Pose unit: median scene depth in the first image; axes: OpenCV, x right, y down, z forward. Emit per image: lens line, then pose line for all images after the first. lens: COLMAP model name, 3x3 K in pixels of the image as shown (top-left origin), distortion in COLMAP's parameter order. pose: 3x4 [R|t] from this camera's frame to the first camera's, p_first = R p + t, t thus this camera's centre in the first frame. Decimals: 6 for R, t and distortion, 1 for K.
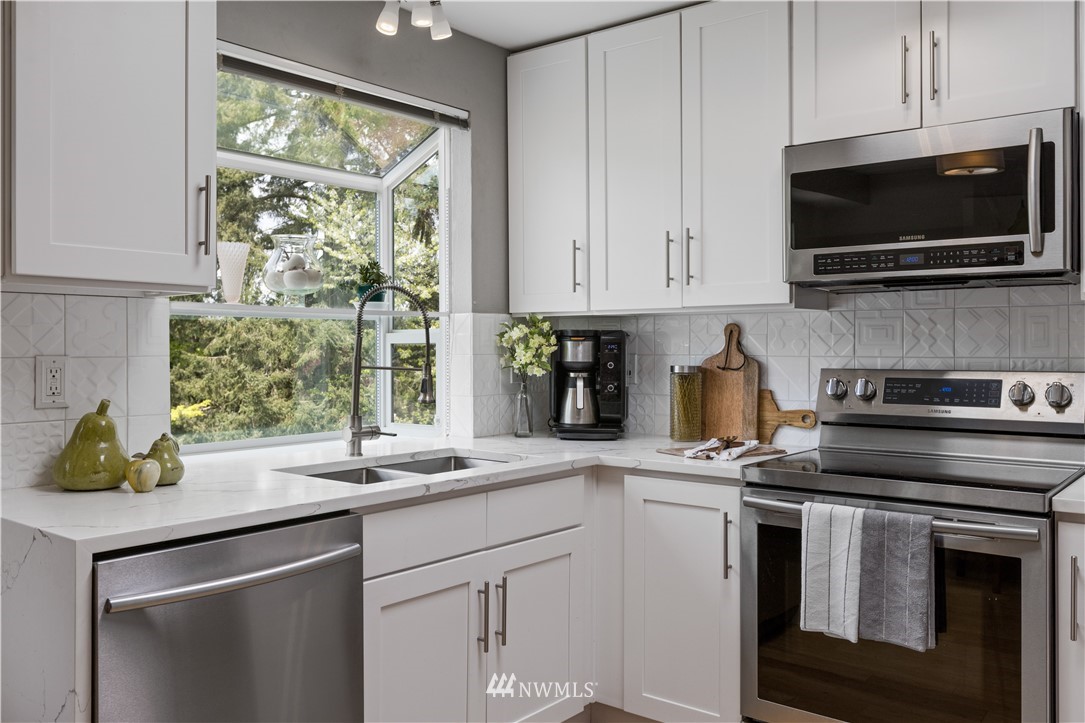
lens RADIAL K [[910.2, 0, 542.0], [0, 910.2, 355.6], [0, 0, 1]] dist [-0.008632, 0.003523]
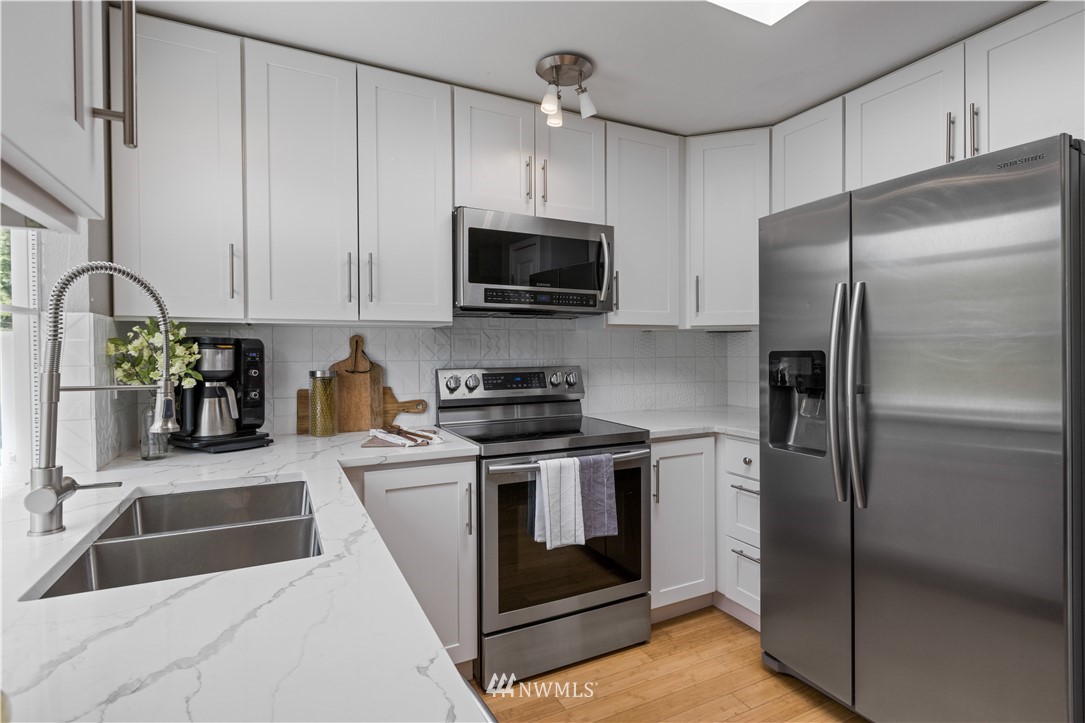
lens RADIAL K [[530.3, 0, 541.9], [0, 530.3, 358.0], [0, 0, 1]] dist [-0.002331, -0.000088]
pose [[0.412734, -0.012182, 0.910770, -0.347825], [0.015235, 0.999863, 0.006469, -0.005411], [-0.910724, 0.011205, 0.412863, 0.480818]]
